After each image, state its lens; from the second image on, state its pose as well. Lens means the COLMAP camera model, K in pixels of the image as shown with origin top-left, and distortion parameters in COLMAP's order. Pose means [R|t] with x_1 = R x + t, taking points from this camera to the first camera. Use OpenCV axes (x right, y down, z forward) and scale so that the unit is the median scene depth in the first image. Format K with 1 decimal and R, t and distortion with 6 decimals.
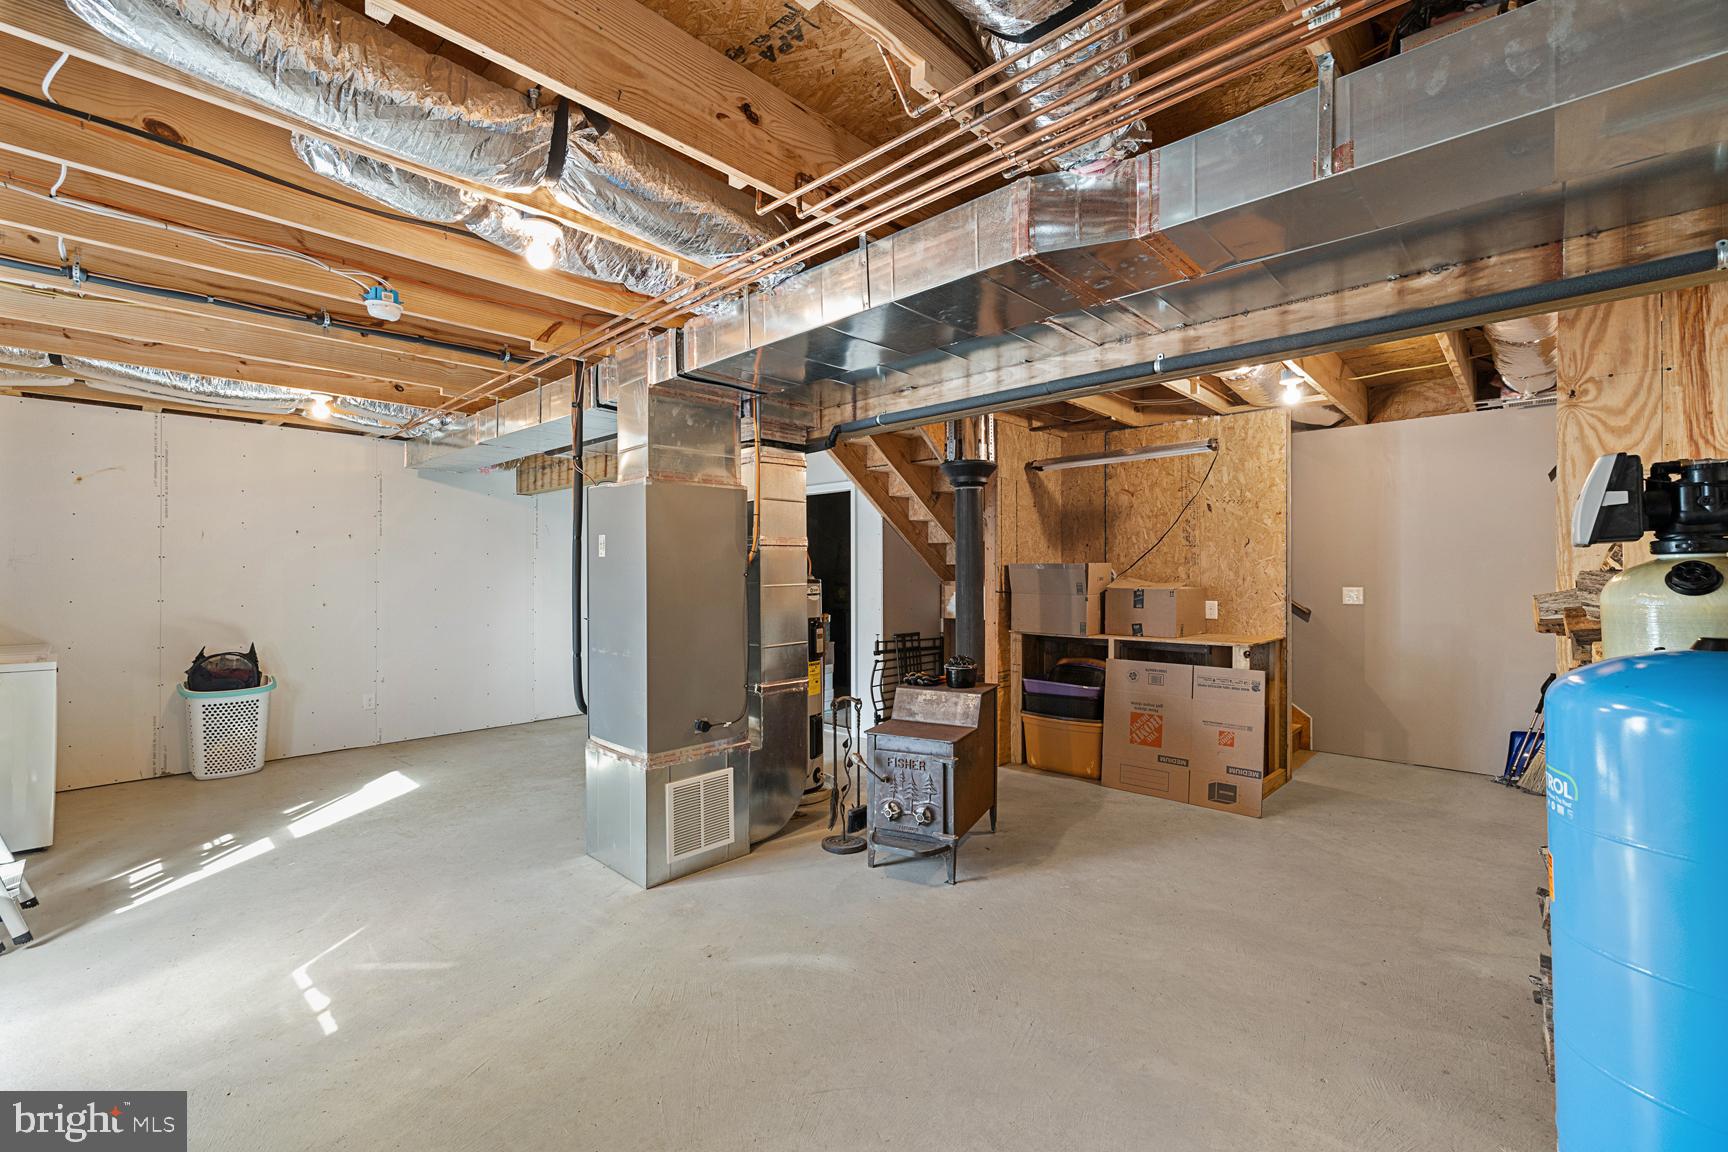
lens RADIAL K [[734.7, 0, 860.8], [0, 734.7, 577.3], [0, 0, 1]] dist [0.000495, 0.000139]
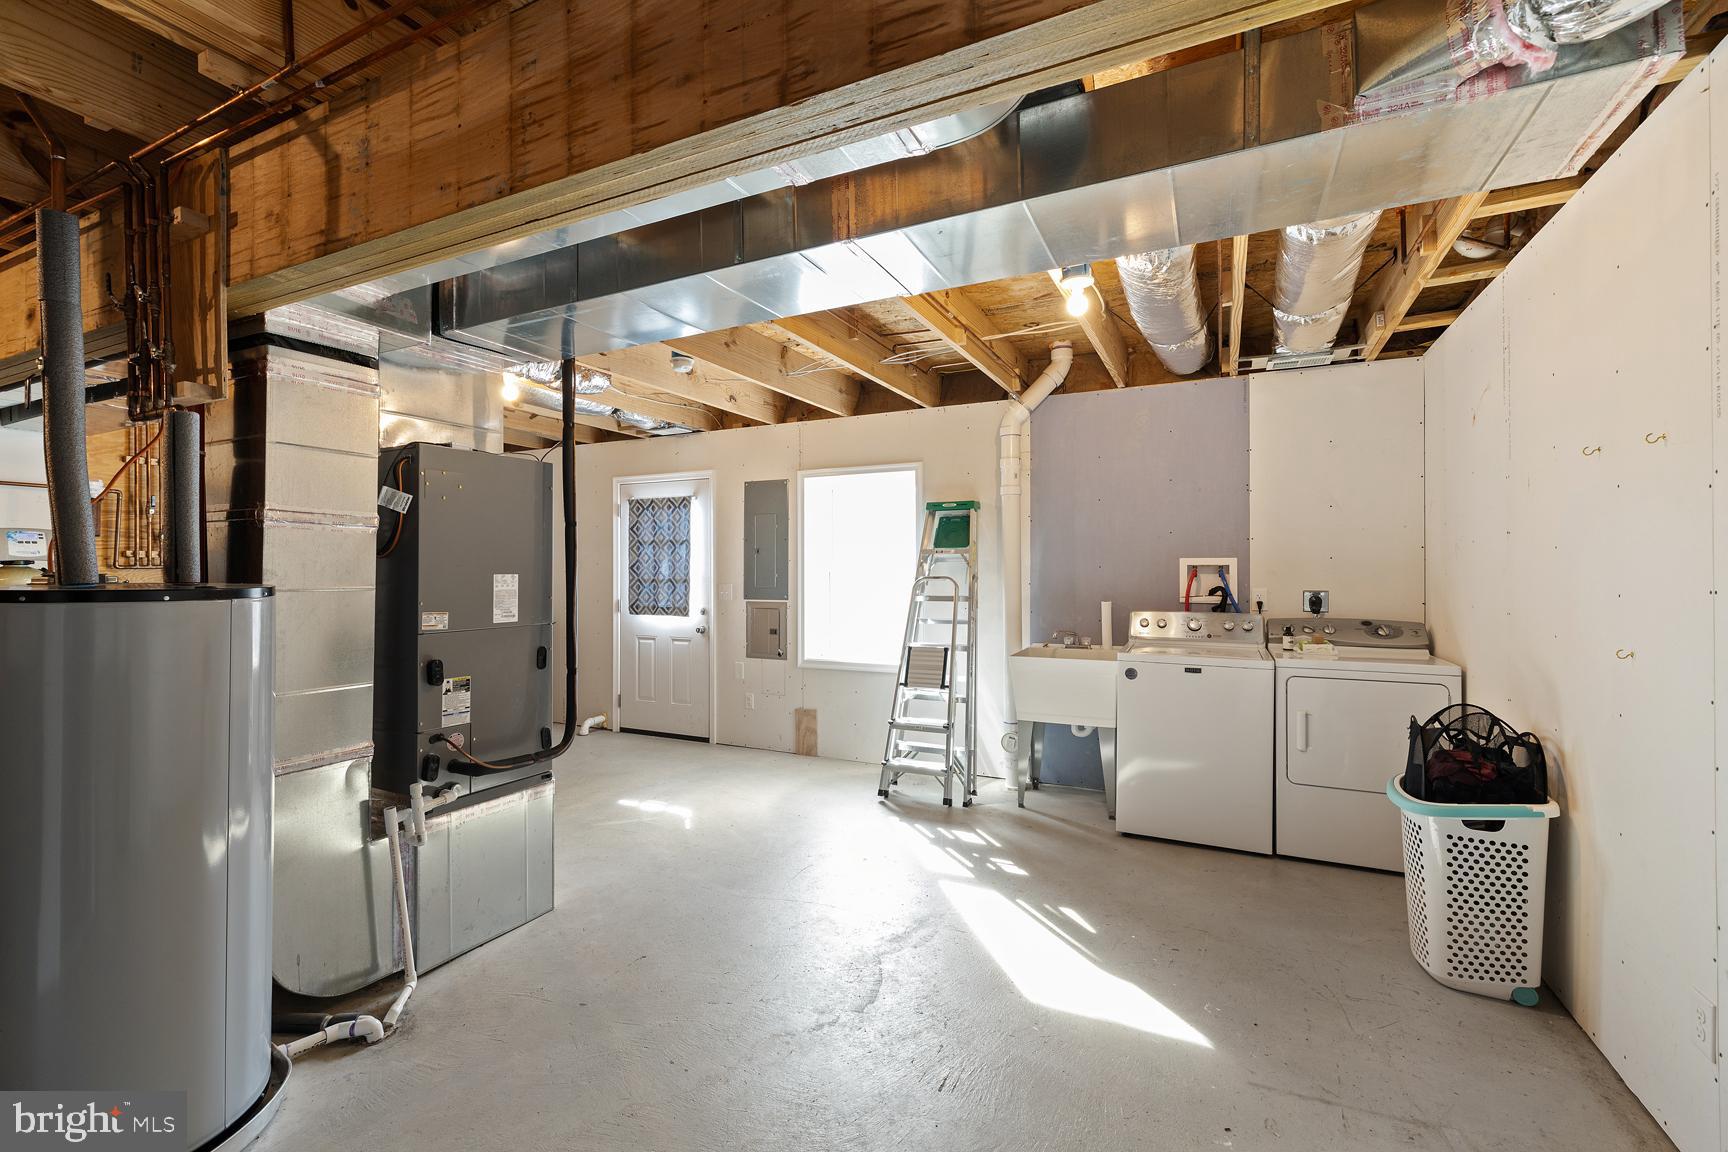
lens RADIAL K [[734.7, 0, 864.1], [0, 734.7, 570.3], [0, 0, 1]] dist [0.000495, 0.000139]
pose [[-0.955376, 0.001589, -0.295388, -0.475078], [0.001255, 0.999998, 0.001320, -0.002863], [0.295390, 0.000891, -0.955376, 1.935932]]
